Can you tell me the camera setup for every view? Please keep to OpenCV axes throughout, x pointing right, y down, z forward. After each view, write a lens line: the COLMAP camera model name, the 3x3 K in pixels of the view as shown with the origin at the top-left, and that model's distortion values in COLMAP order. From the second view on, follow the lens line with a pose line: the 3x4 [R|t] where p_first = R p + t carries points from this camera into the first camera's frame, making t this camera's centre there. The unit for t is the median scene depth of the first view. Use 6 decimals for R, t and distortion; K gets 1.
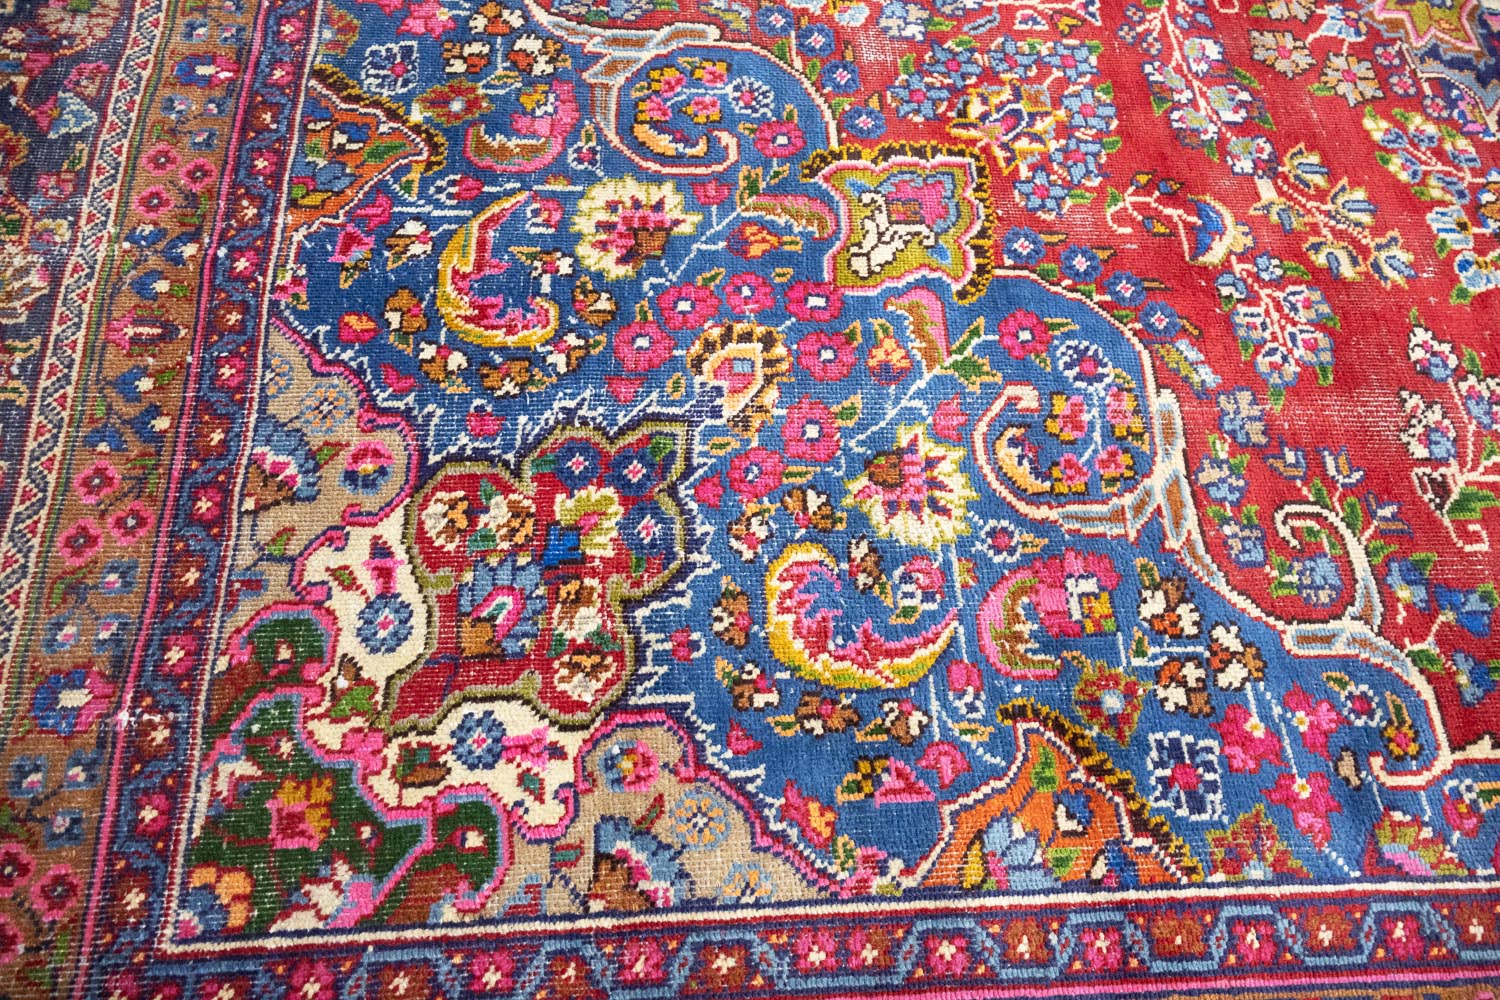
lens RADIAL K [[1257.4, 0, 740.0], [0, 1257.4, 508.4], [0, 0, 1]] dist [0.000100, -0.002935]
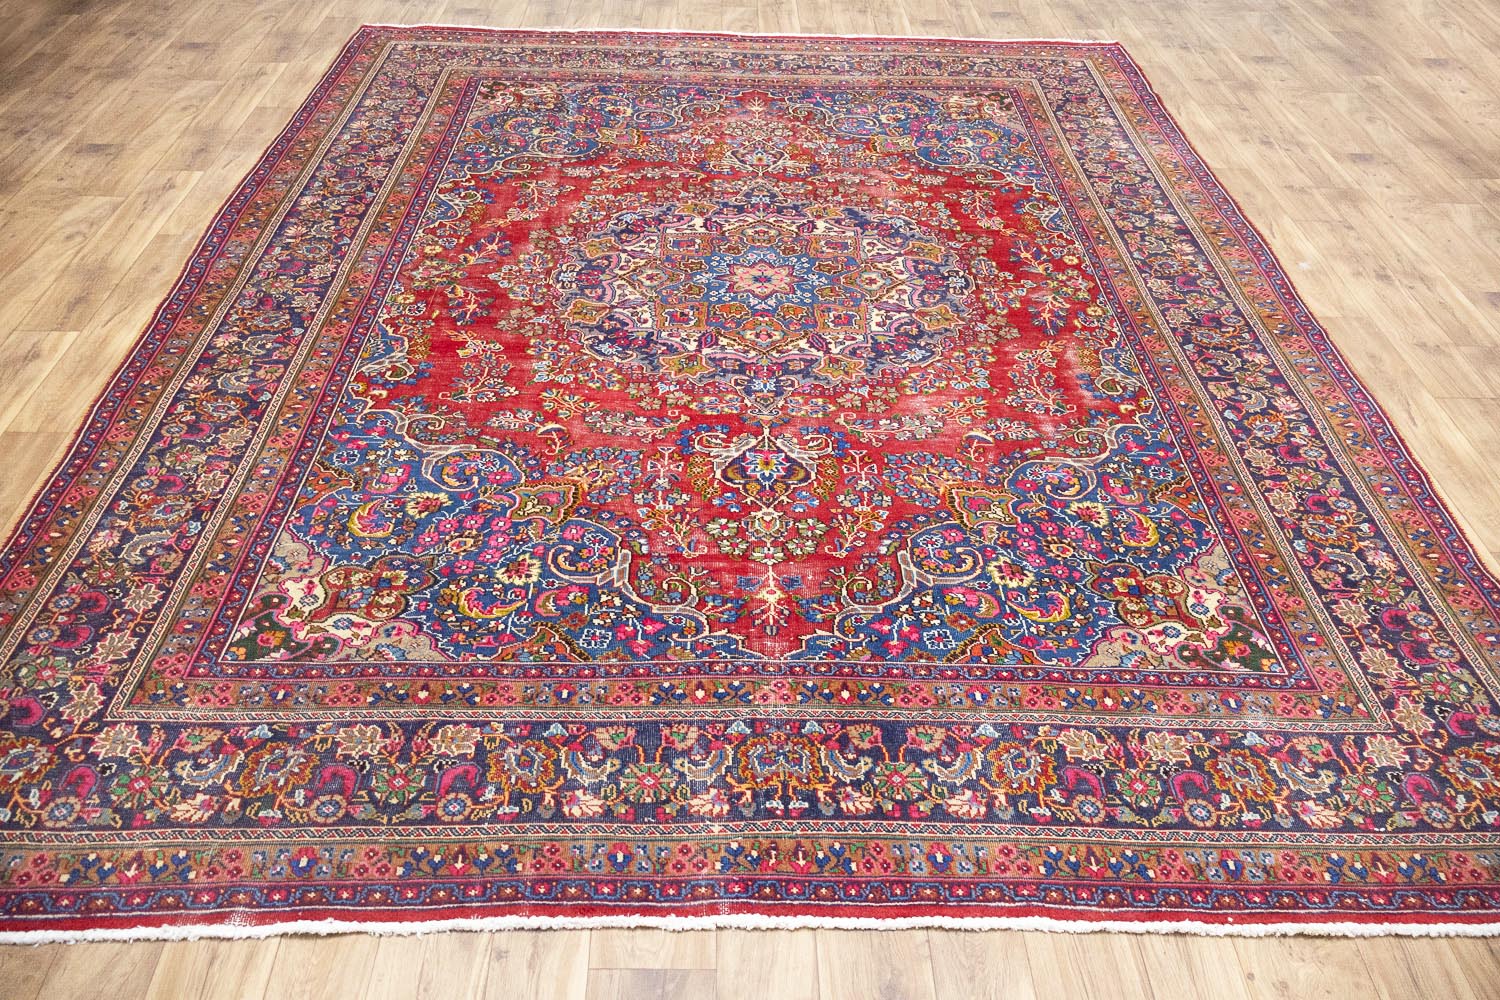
lens RADIAL K [[1257.4, 0, 729.4], [0, 1257.4, 493.4], [0, 0, 1]] dist [0.000100, -0.002935]
pose [[-0.061773, 0.541780, -0.838248, 5.412716], [-0.889799, 0.350573, 0.292156, -1.734134], [0.452152, 0.763919, 0.460419, 0.178717]]
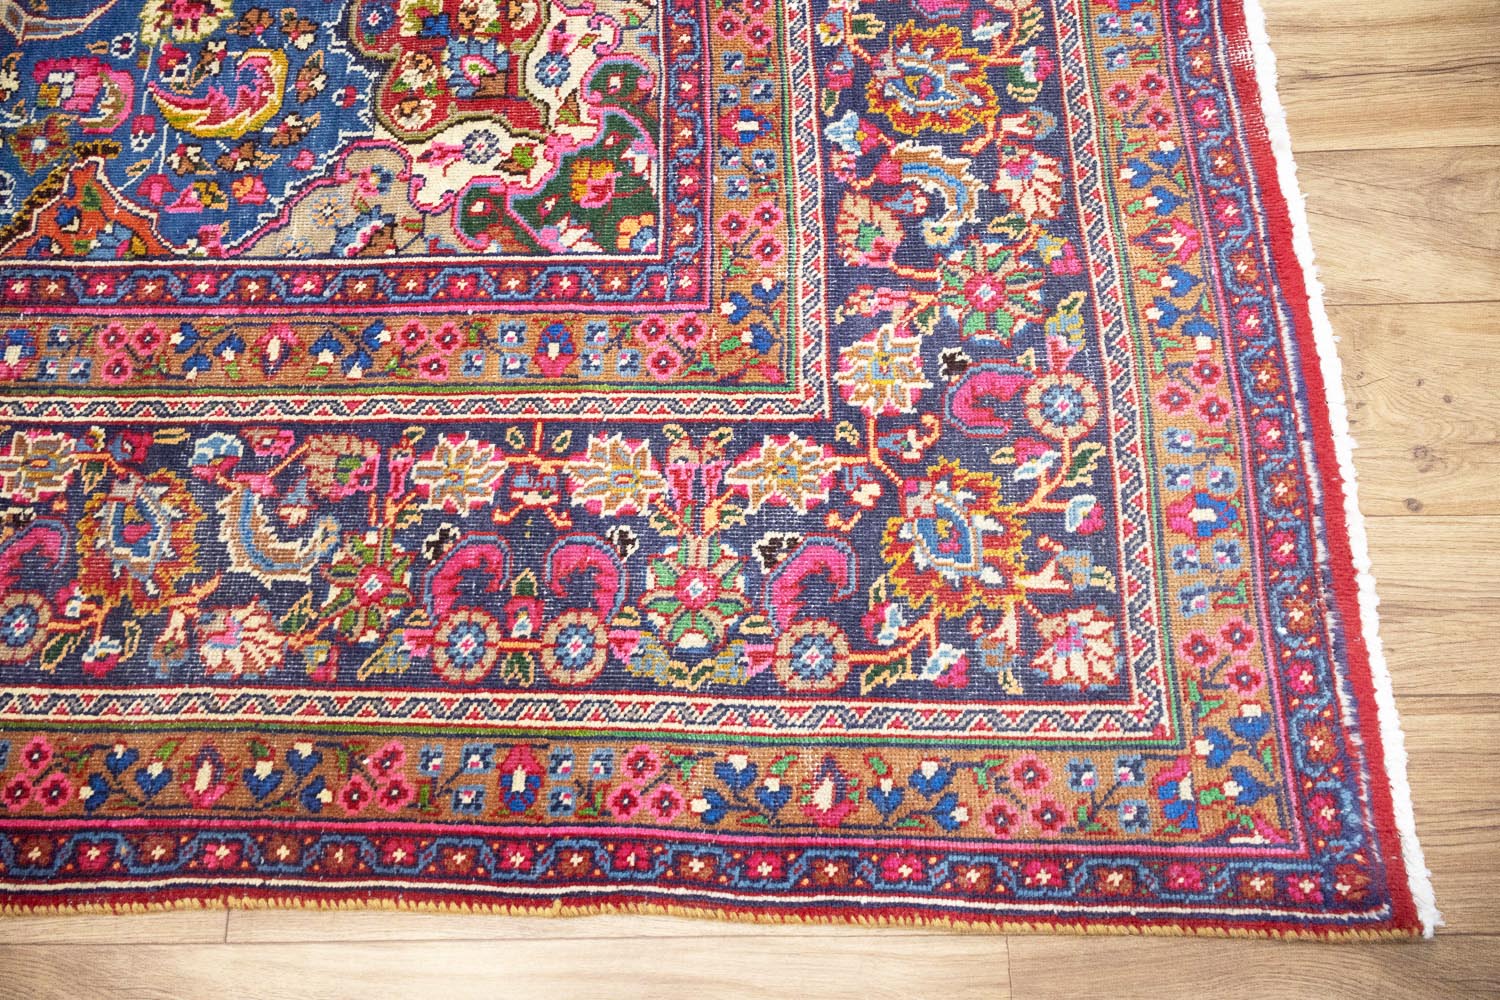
lens RADIAL K [[1257.4, 0, 753.4], [0, 1257.4, 495.6], [0, 0, 1]] dist [0.000100, -0.002935]
pose [[0.987965, 0.007931, -0.154471, 3.572396], [0.017983, 0.986021, 0.165645, 0.339363], [0.153626, -0.166430, 0.974012, -0.103067]]
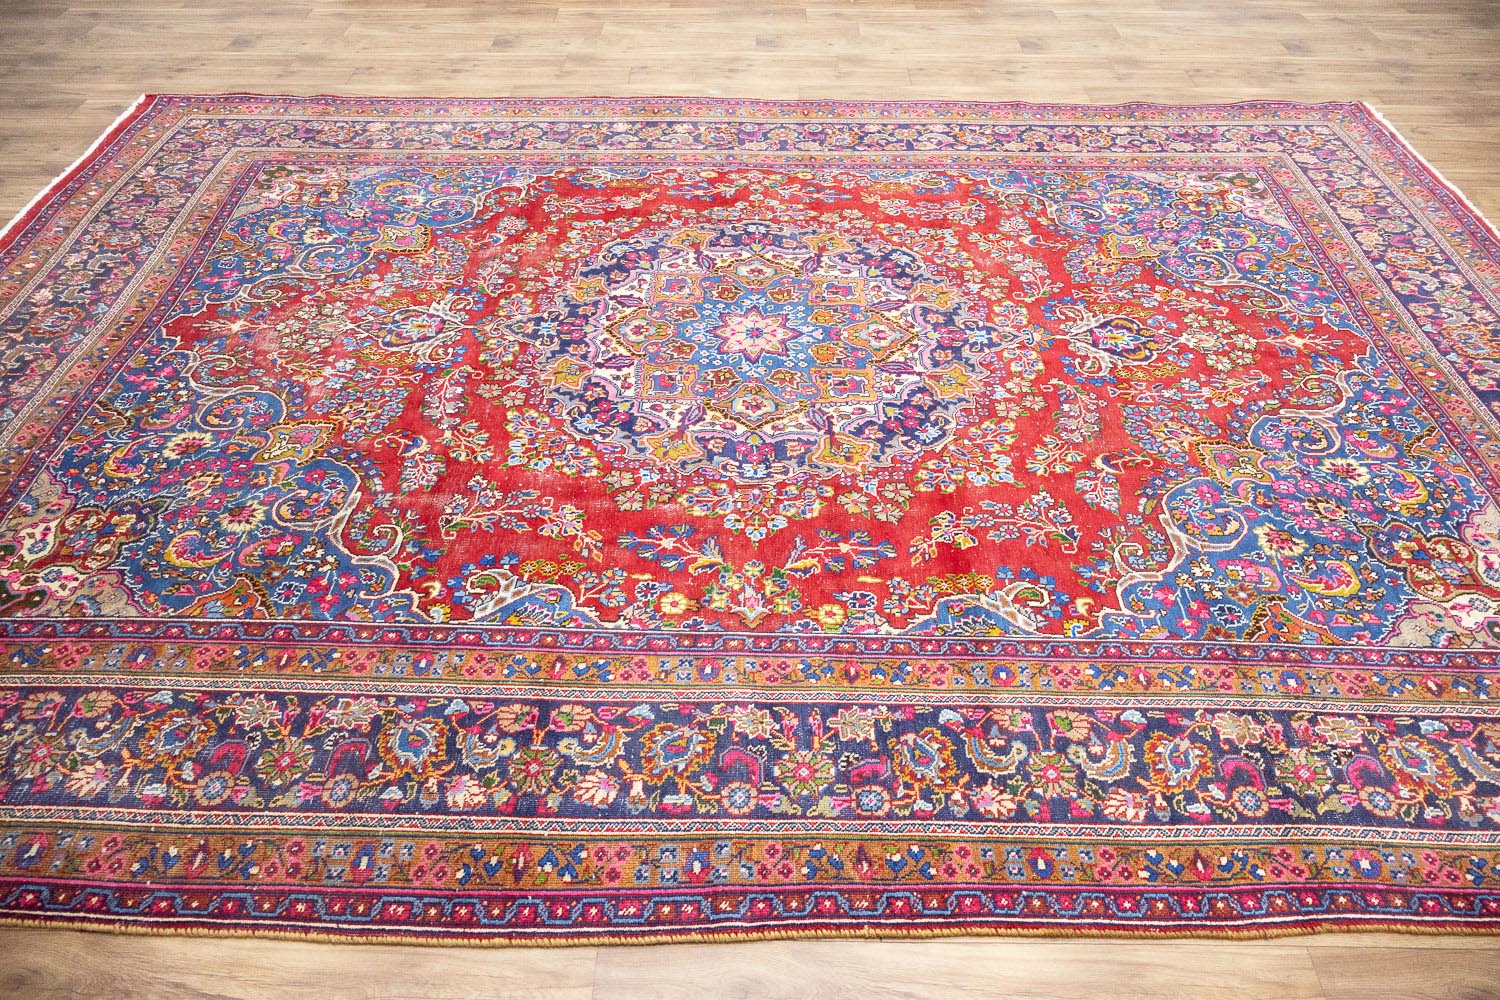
lens RADIAL K [[1257.4, 0, 740.5], [0, 1257.4, 494.5], [0, 0, 1]] dist [0.000100, -0.002935]
pose [[0.992836, -0.024572, -0.116933, 1.712264], [-0.024189, 0.917031, -0.398082, 1.119721], [0.117013, 0.398059, 0.909867, -1.550024]]
